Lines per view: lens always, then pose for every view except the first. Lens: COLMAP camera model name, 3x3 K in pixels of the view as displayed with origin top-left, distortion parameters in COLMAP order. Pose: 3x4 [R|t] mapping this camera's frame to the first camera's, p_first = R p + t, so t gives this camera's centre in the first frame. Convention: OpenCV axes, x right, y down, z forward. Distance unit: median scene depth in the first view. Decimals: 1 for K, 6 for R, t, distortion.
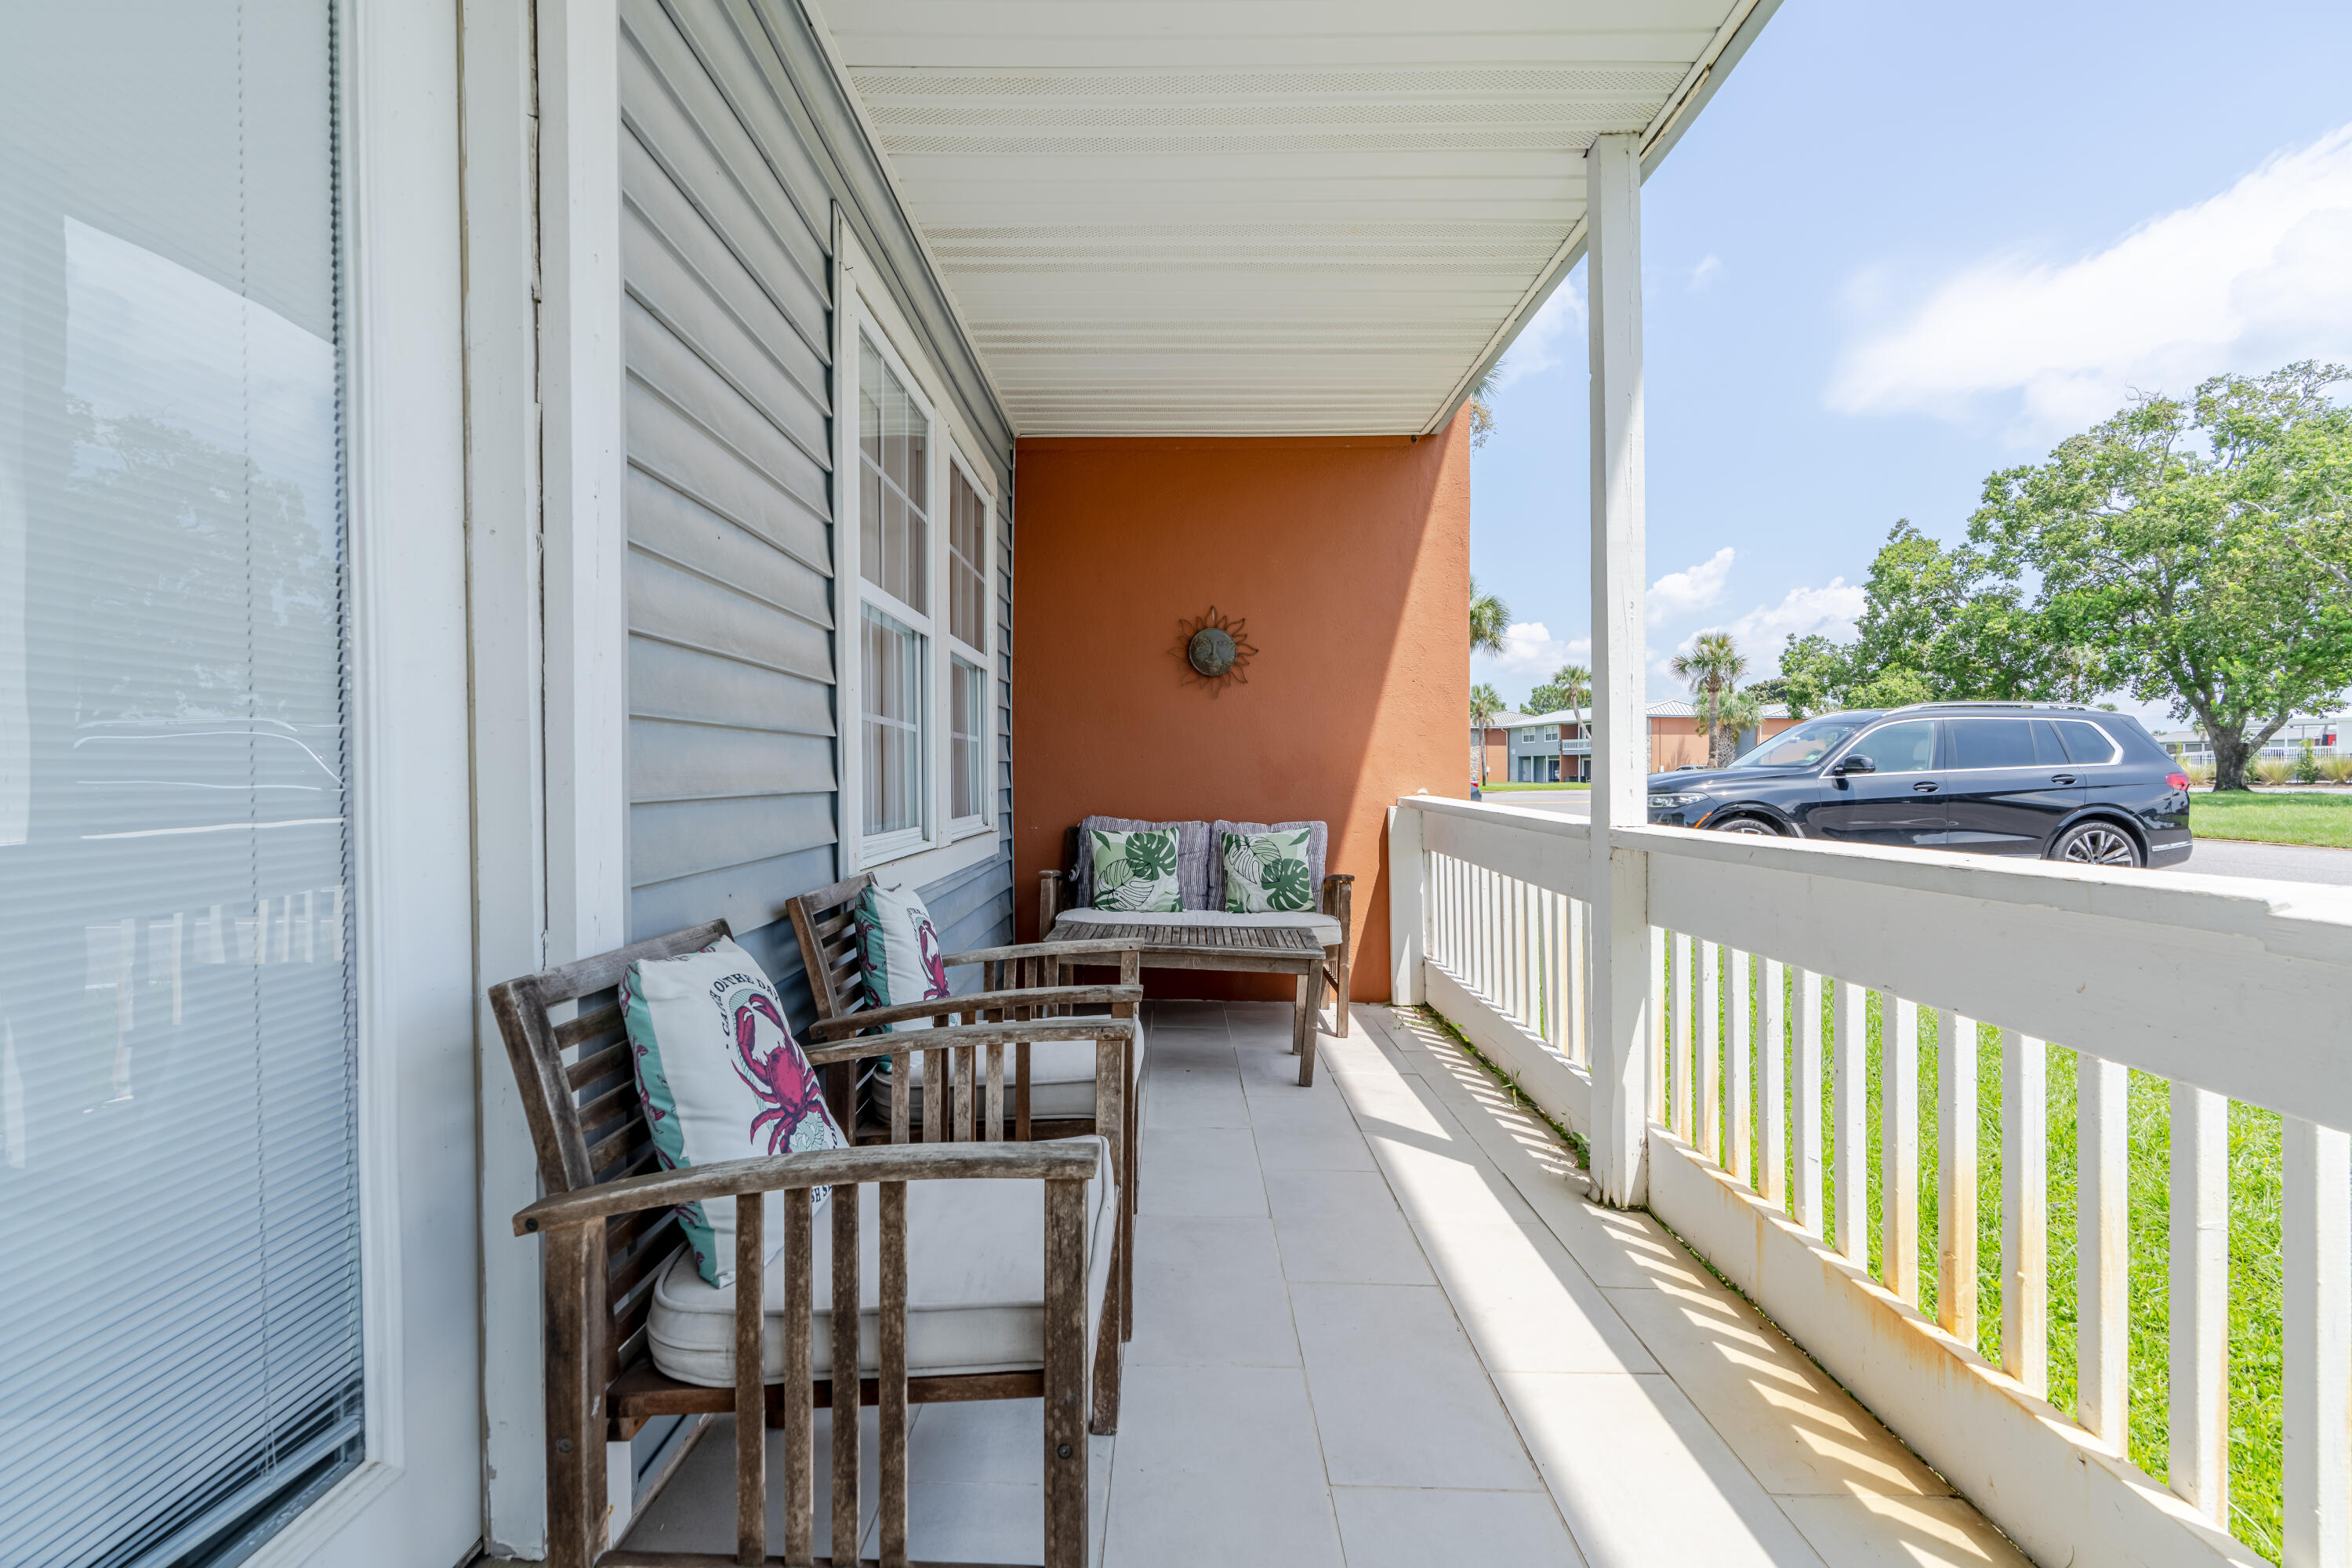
lens RADIAL K [[1031.9, 0, 1187.4], [0, 1031.9, 786.1], [0, 0, 1]] dist [-0.025799, 0.030321]
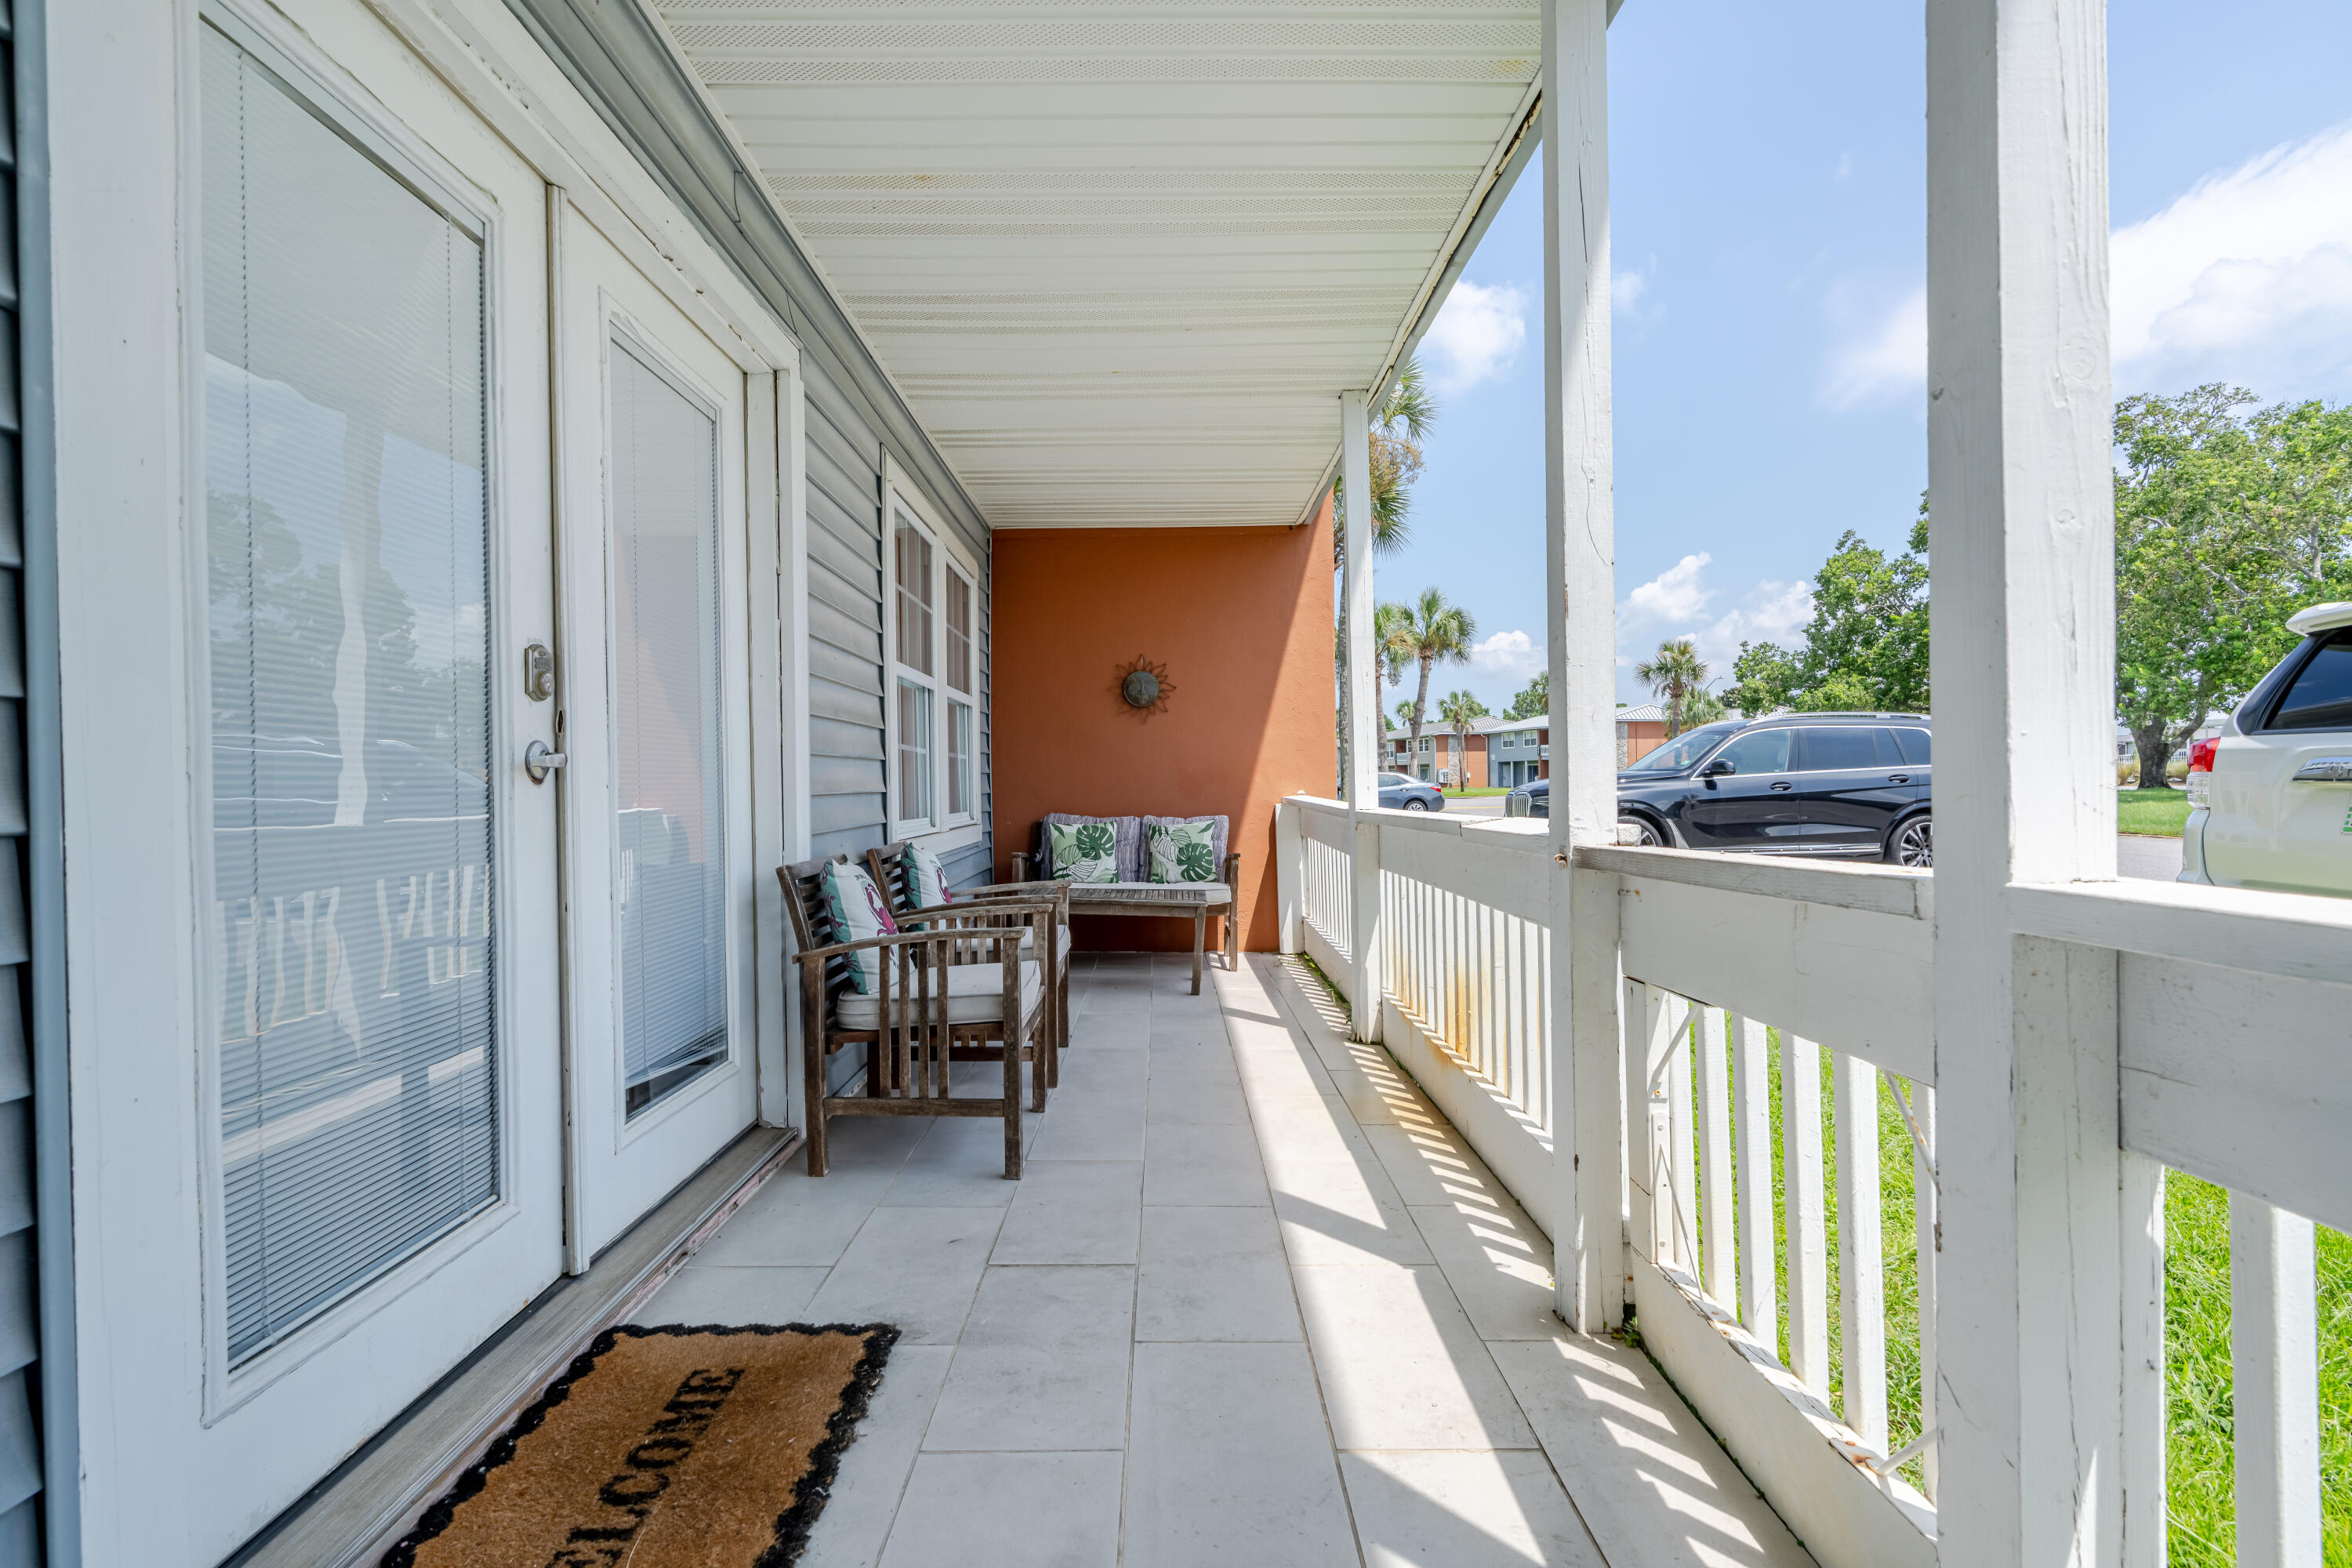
lens RADIAL K [[1063.2, 0, 1181.5], [0, 1063.2, 781.8], [0, 0, 1]] dist [-0.003362, 0.001194]
pose [[0.999924, -0.010273, 0.006756, 0.066000], [0.010360, 0.999862, -0.013016, 0.007928], [-0.006622, 0.013085, 0.999892, -0.372261]]
